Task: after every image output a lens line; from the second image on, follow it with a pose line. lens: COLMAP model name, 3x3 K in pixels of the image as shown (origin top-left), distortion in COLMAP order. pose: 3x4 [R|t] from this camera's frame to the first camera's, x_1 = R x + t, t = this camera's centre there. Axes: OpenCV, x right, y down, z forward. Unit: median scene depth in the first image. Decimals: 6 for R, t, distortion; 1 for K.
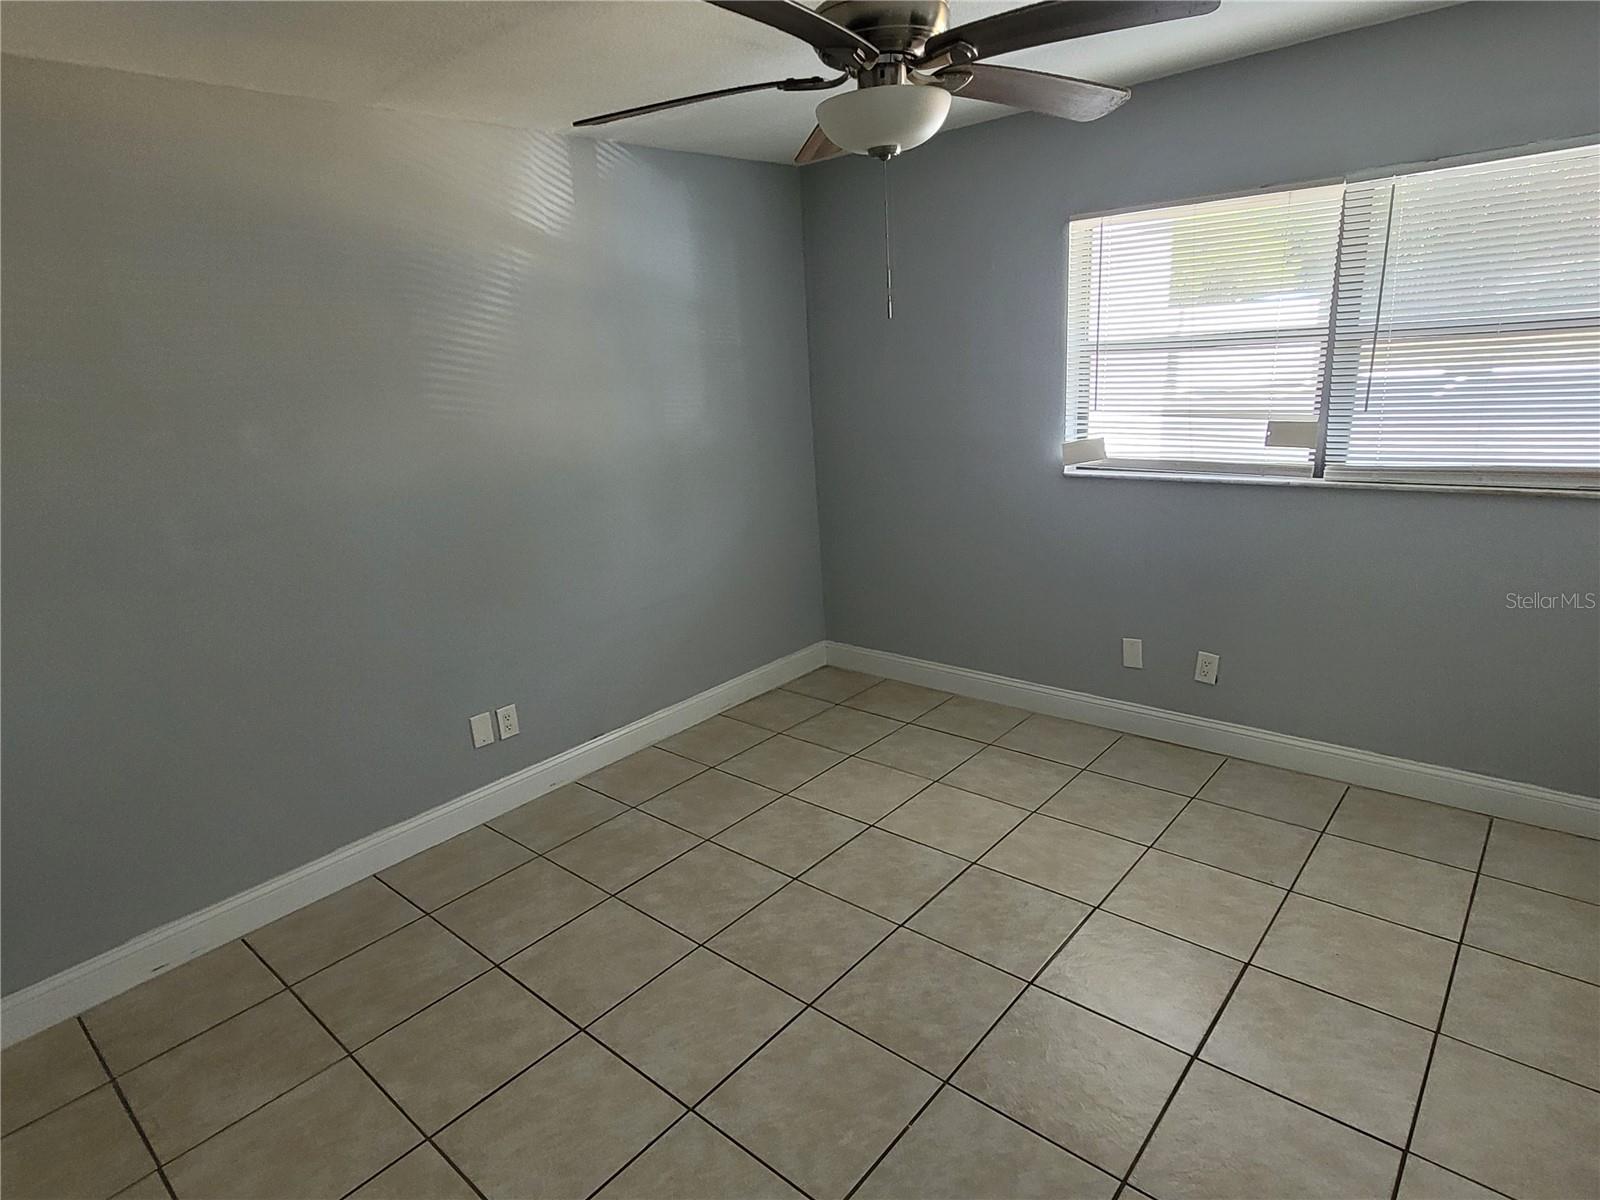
lens RADIAL K [[841.5, 0, 800.0], [0, 841.5, 600.0], [0, 0, 1]] dist [0.005312, -0.003605]
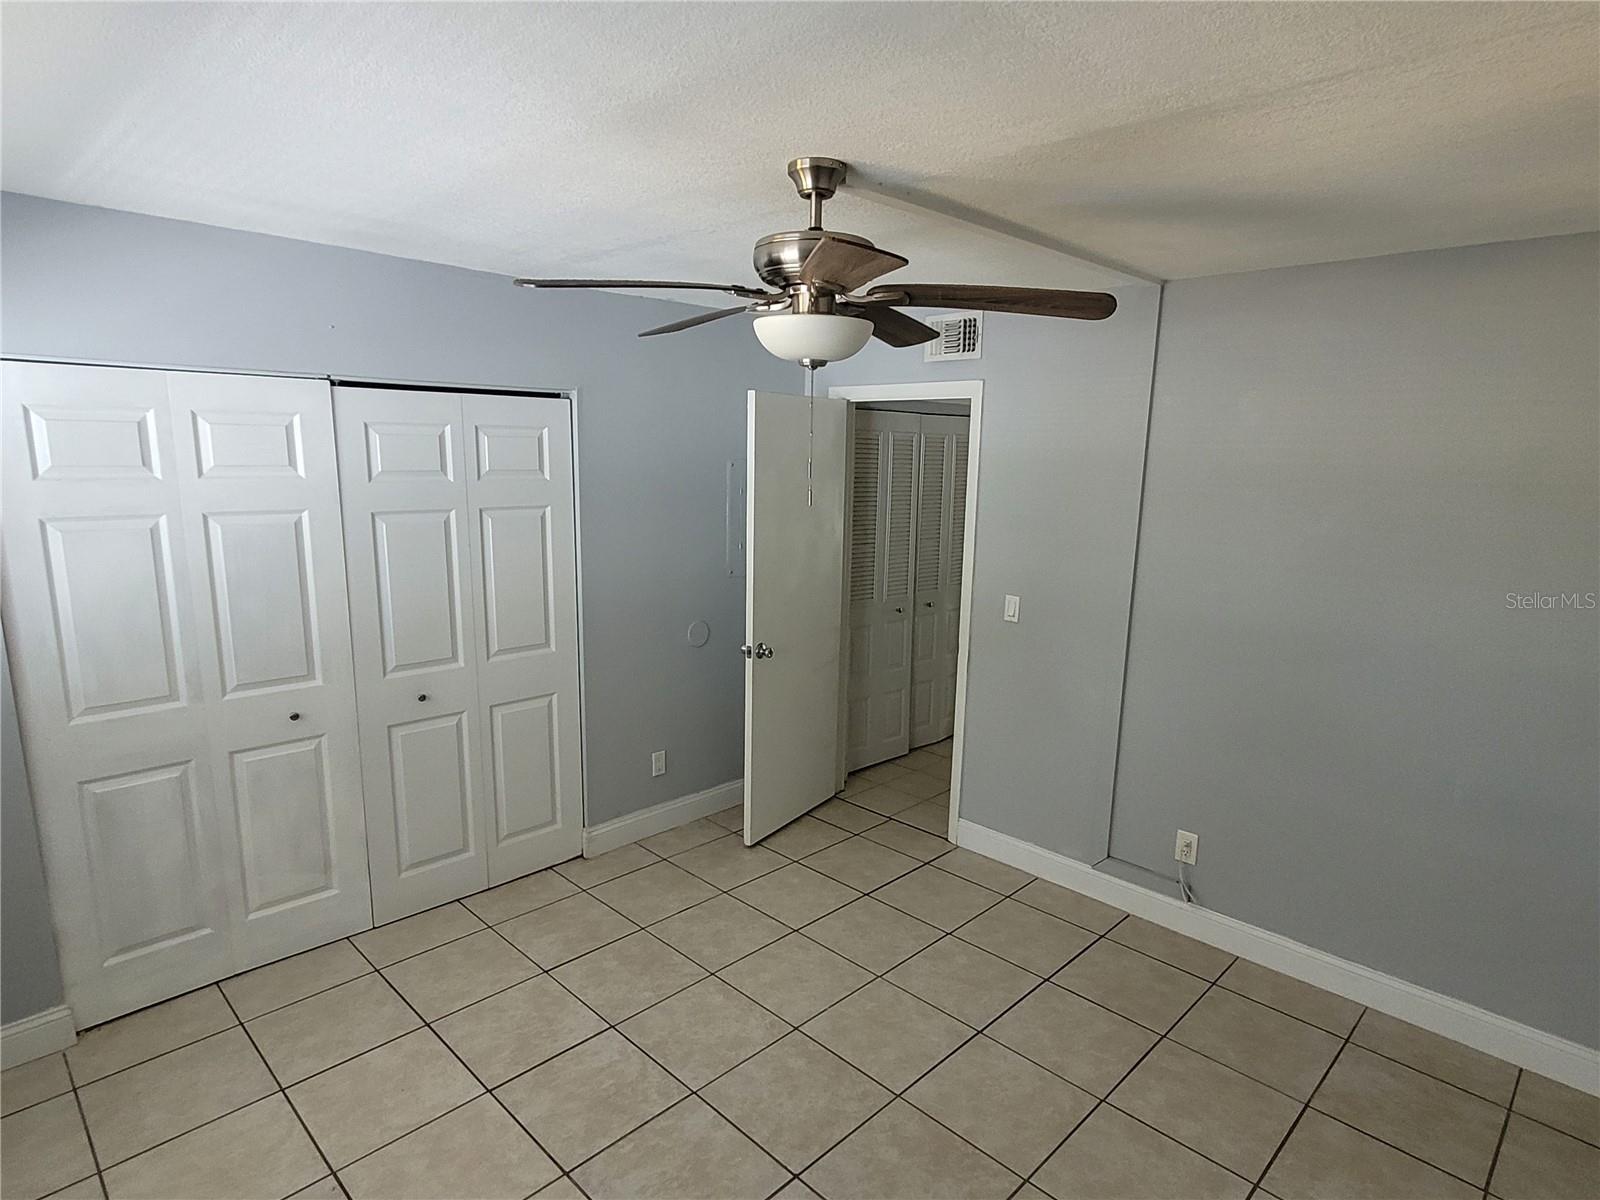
lens RADIAL K [[841.5, 0, 800.0], [0, 841.5, 600.0], [0, 0, 1]] dist [0.005312, -0.003605]
pose [[-0.996629, 0.036514, 0.073461, 0.035920], [0.065837, 0.890243, 0.450703, -0.607056], [-0.048941, 0.454020, -0.889646, 1.703381]]
